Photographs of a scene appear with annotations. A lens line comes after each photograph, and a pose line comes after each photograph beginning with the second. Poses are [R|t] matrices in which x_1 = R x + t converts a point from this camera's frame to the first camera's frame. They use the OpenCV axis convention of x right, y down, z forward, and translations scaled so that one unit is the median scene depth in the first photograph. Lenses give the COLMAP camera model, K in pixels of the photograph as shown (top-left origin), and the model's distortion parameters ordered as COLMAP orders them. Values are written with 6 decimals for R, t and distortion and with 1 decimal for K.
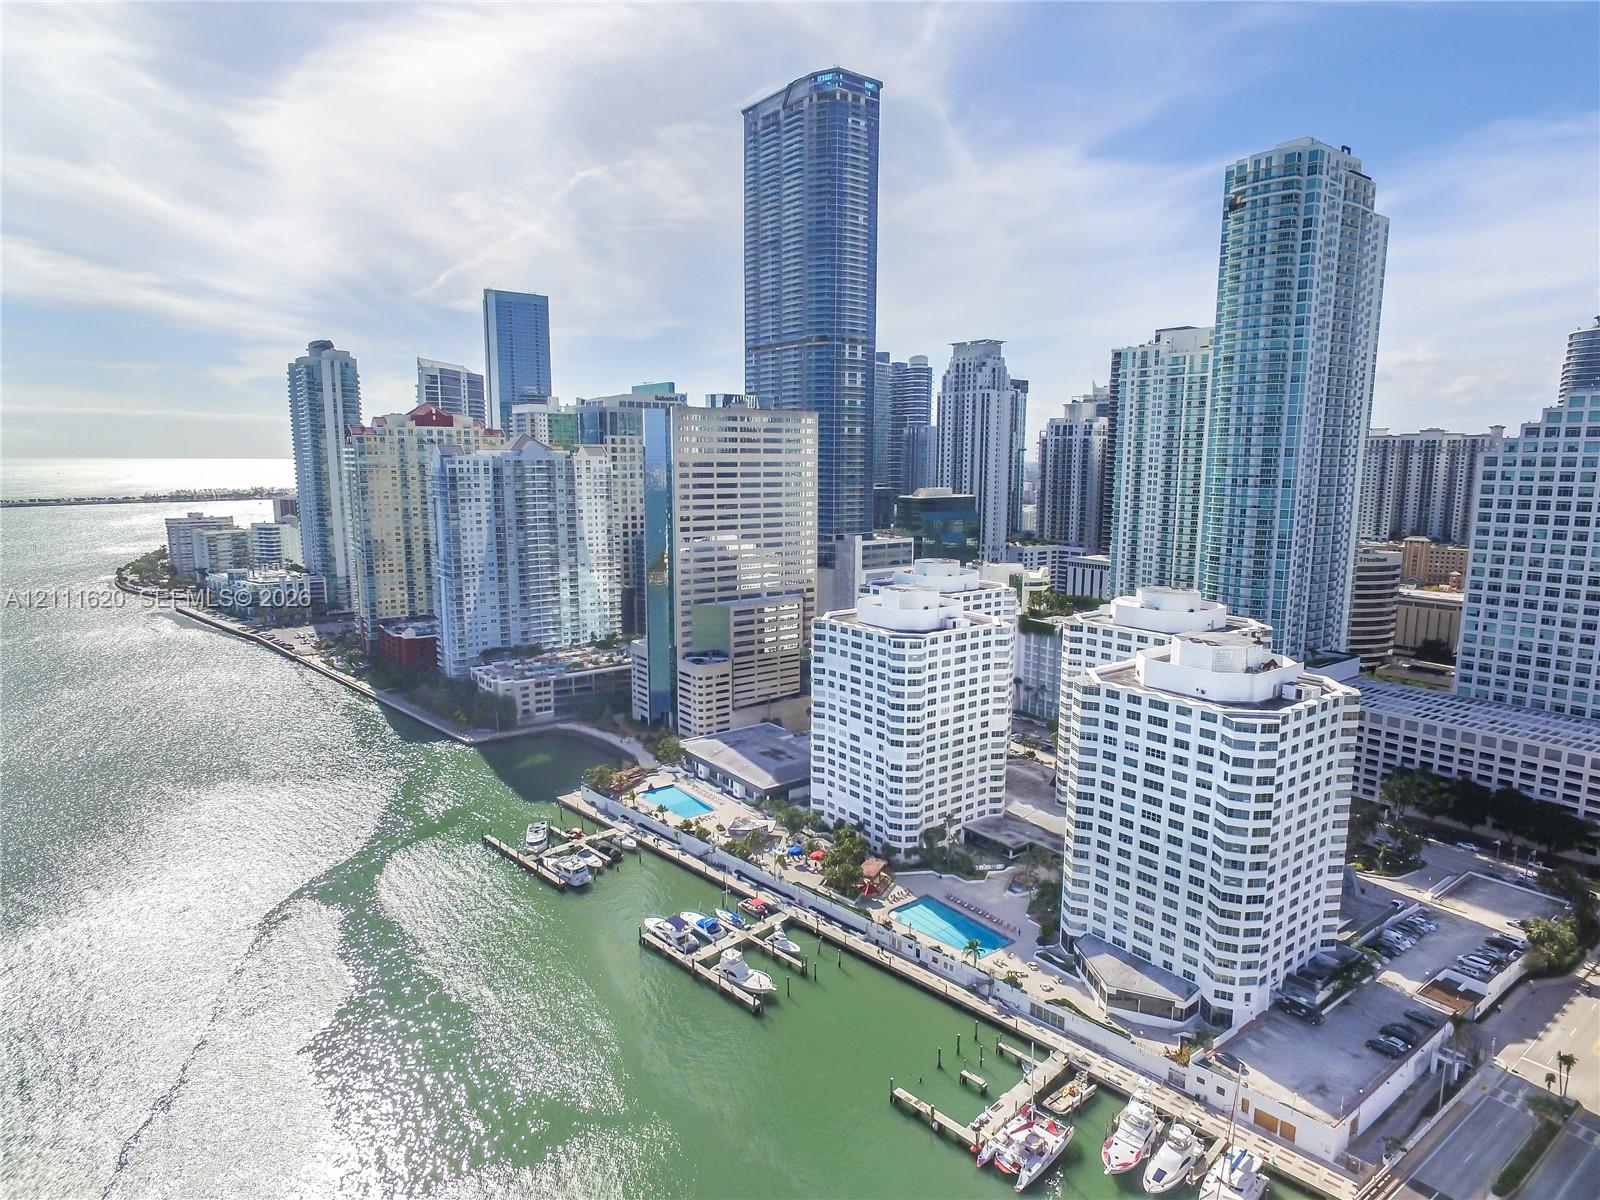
lens RADIAL K [[912.2, 0, 800.0], [0, 912.2, 600.0], [0, 0, 1]] dist [-0.016489, -0.000630]
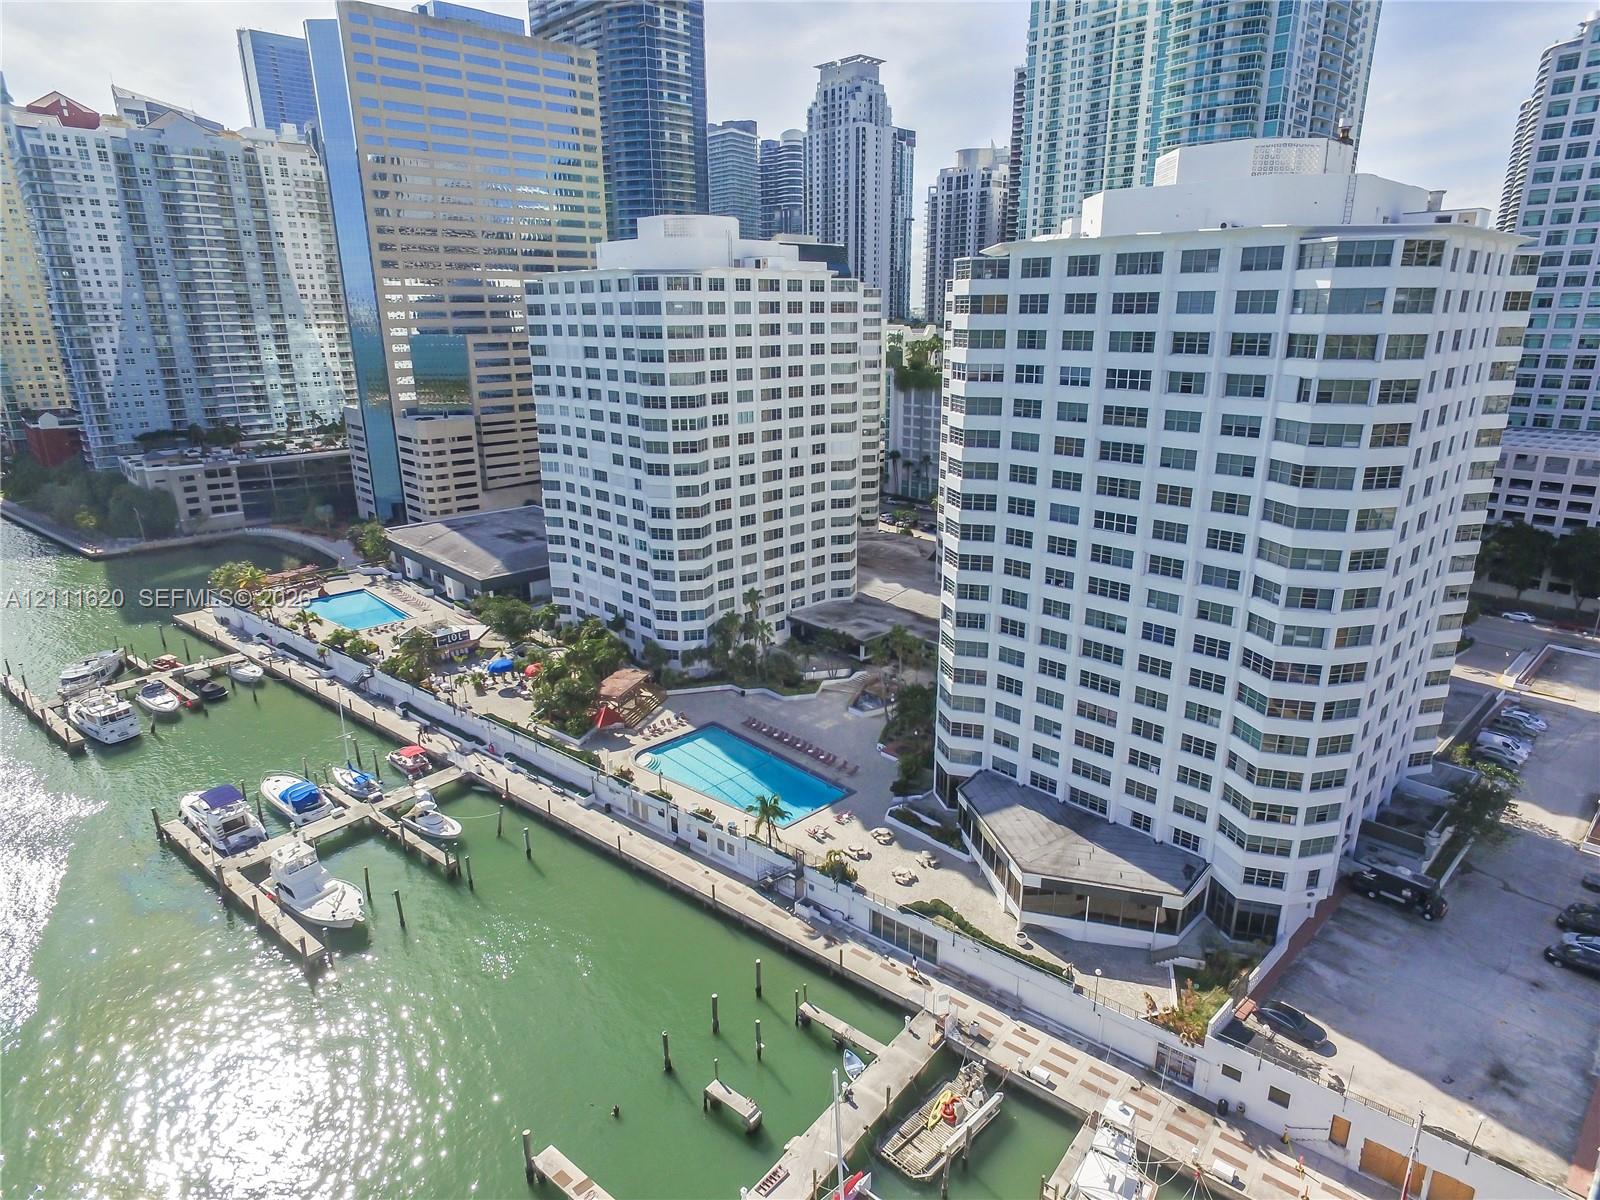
lens RADIAL K [[912.2, 0, 800.0], [0, 912.2, 600.0], [0, 0, 1]] dist [-0.016489, -0.000630]
pose [[0.993829, -0.043866, 0.101880, 0.129792], [0.028086, 0.988065, 0.151456, 0.150383], [-0.107307, -0.147660, 0.983200, 0.407858]]
